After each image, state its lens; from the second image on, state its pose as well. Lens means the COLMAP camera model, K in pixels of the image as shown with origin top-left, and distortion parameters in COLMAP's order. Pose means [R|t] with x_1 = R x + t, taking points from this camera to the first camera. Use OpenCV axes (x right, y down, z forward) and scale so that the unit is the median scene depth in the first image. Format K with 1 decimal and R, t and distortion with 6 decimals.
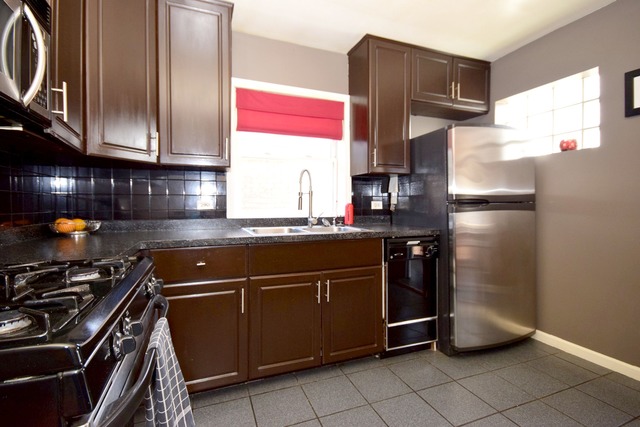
lens RADIAL K [[304.2, 0, 323.4], [0, 304.2, 208.0], [0, 0, 1]] dist [0.005811, -0.001517]
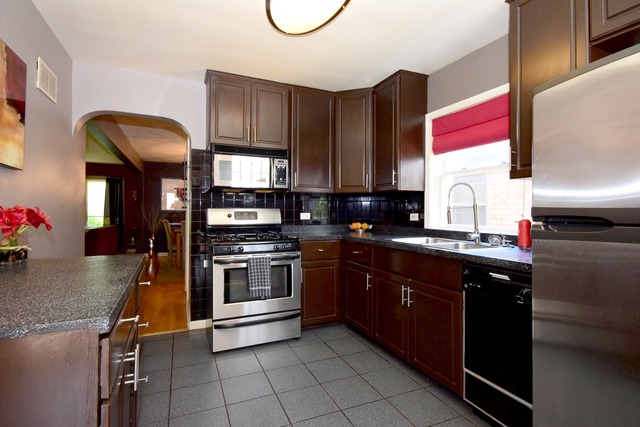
lens RADIAL K [[320.1, 0, 319.0], [0, 320.1, 210.0], [0, 0, 1]] dist [0.000215, 0.000133]
pose [[0.032277, -0.000591, -0.999479, 0.952143], [-0.015752, 0.999875, -0.001100, -0.031643], [0.999355, 0.015779, 0.032264, 0.515929]]
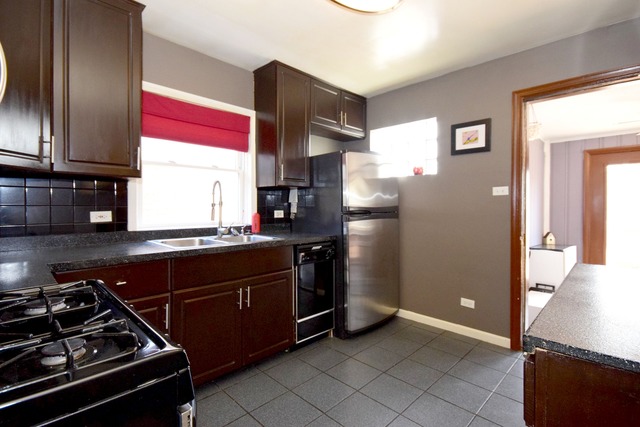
lens RADIAL K [[304.2, 0, 326.8], [0, 304.2, 208.9], [0, 0, 1]] dist [0.005811, -0.001517]
pose [[0.911742, 0.003488, 0.410749, -0.143152], [-0.001227, 0.999983, -0.005769, -0.027335], [-0.410762, 0.004755, 0.911730, -0.080420]]
